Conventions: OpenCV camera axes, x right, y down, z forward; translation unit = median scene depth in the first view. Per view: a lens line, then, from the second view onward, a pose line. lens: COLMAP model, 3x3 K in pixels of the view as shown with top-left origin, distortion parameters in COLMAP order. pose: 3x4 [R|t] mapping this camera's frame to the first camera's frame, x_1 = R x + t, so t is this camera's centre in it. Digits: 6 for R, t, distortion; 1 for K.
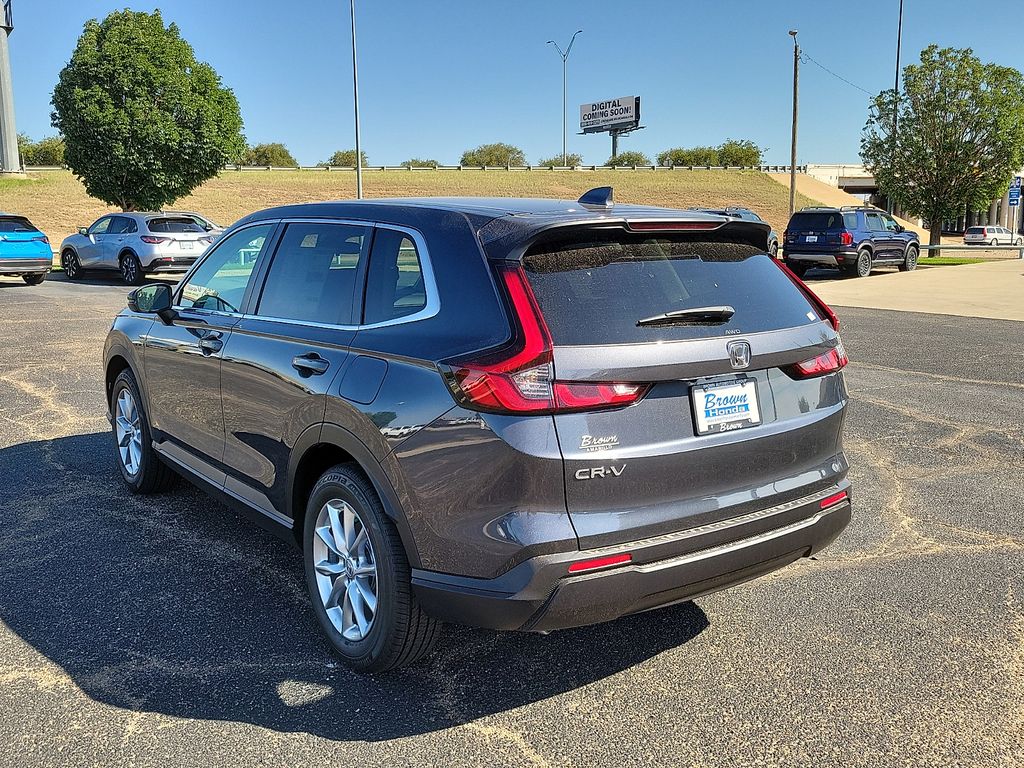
lens RADIAL K [[958.1, 0, 507.2], [0, 958.1, 385.6], [0, 0, 1]] dist [0.048356, -0.009061]
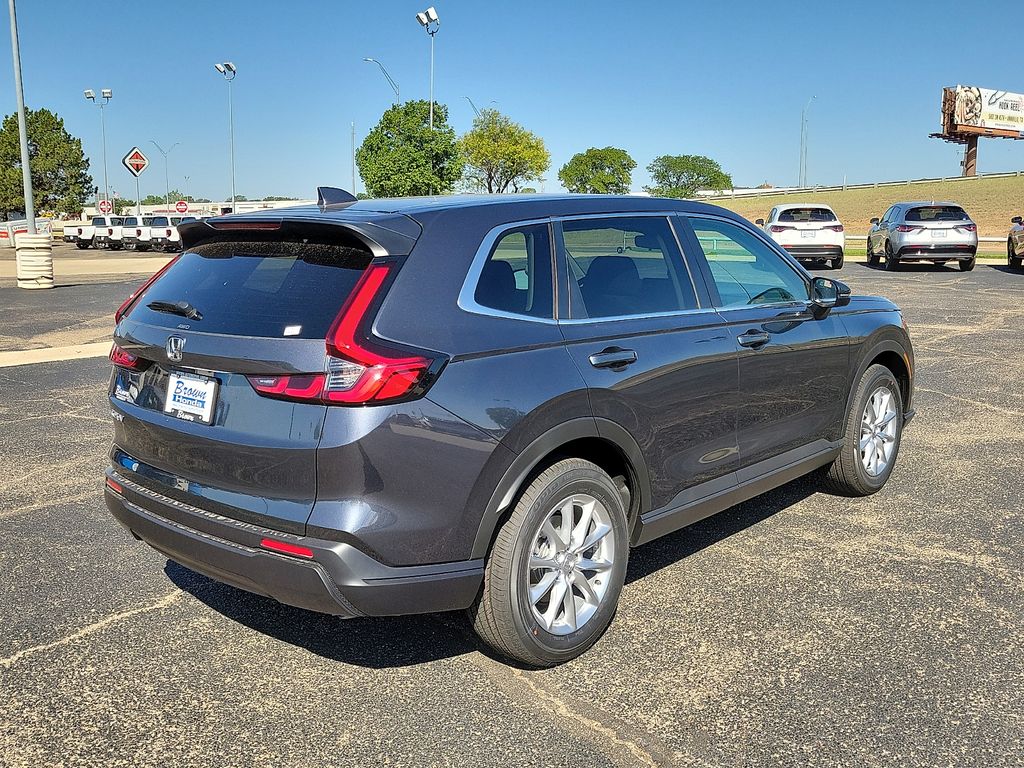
lens RADIAL K [[959.7, 0, 489.2], [0, 959.7, 378.1], [0, 0, 1]] dist [0.044014, -0.005579]
pose [[0.192080, 0.159034, -0.968408, 1.152214], [-0.152038, 0.979691, 0.130731, -0.164299], [0.969531, 0.122124, 0.212359, 0.958180]]
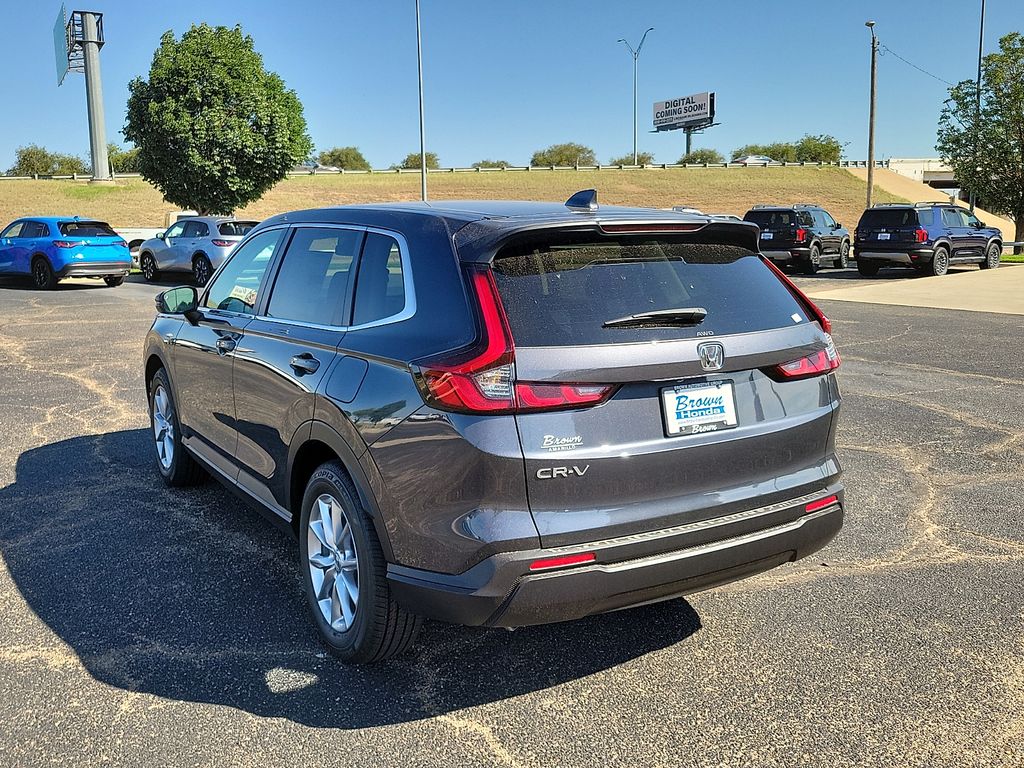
lens RADIAL K [[959.7, 0, 489.2], [0, 959.7, 378.1], [0, 0, 1]] dist [0.044014, -0.005579]
pose [[0.995455, 0.006366, -0.095023, 0.092020], [-0.007104, 0.999947, -0.007431, -0.000628], [0.094971, 0.008072, 0.995447, -0.015242]]
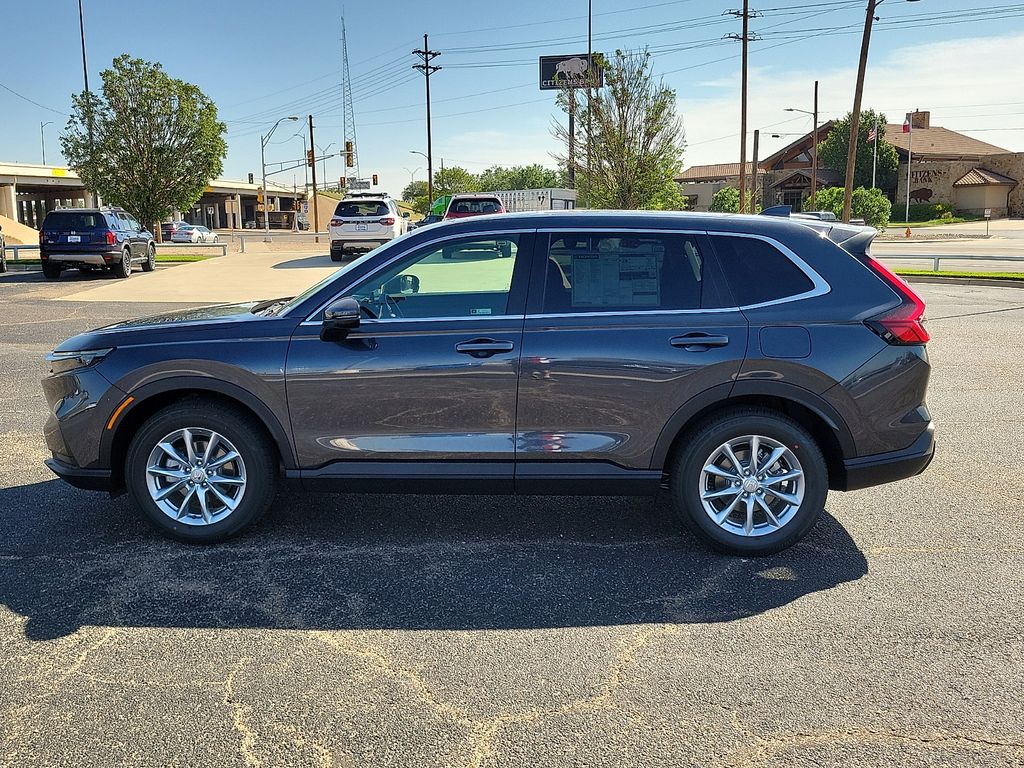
lens RADIAL K [[997.3, 0, 470.7], [0, 997.3, 340.6], [0, 0, 1]] dist [0.069020, -0.024846]
pose [[0.624108, -0.095933, 0.775426, -1.448963], [0.133007, 0.990993, 0.015550, -0.082591], [-0.769934, 0.093432, 0.631246, 0.379359]]
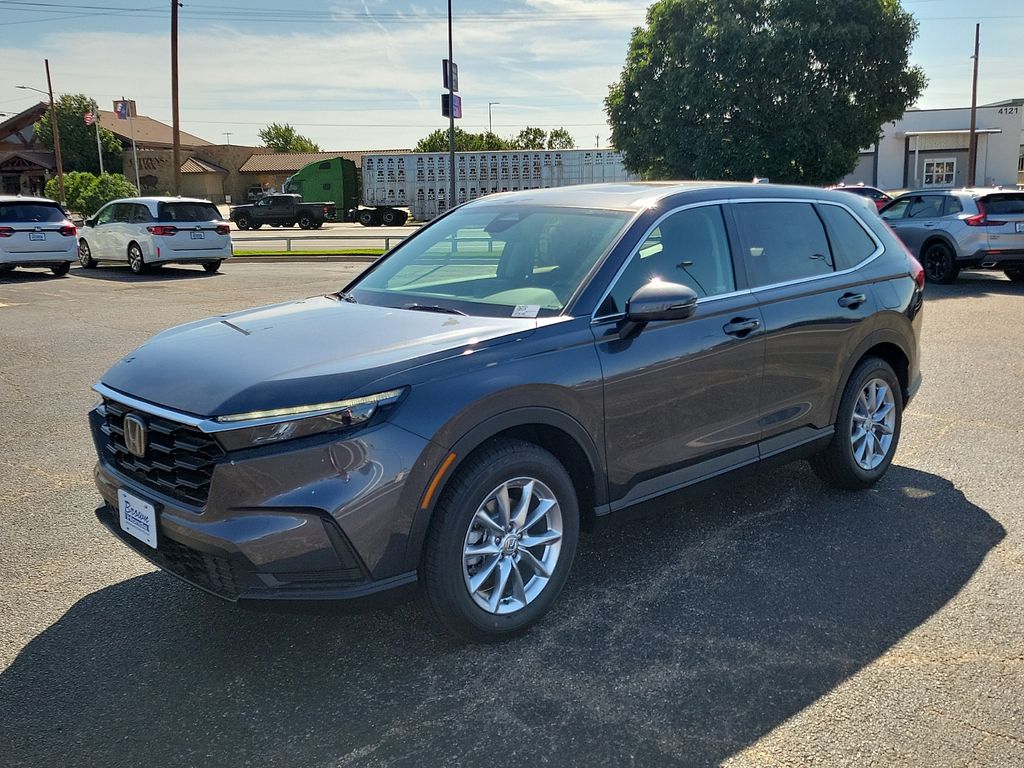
lens RADIAL K [[997.3, 0, 470.7], [0, 997.3, 340.6], [0, 0, 1]] dist [0.069020, -0.024846]
pose [[-0.146403, -0.136393, 0.979777, -1.580508], [0.179364, 0.970372, 0.161885, -0.298875], [-0.972828, 0.199437, -0.117601, 1.704911]]
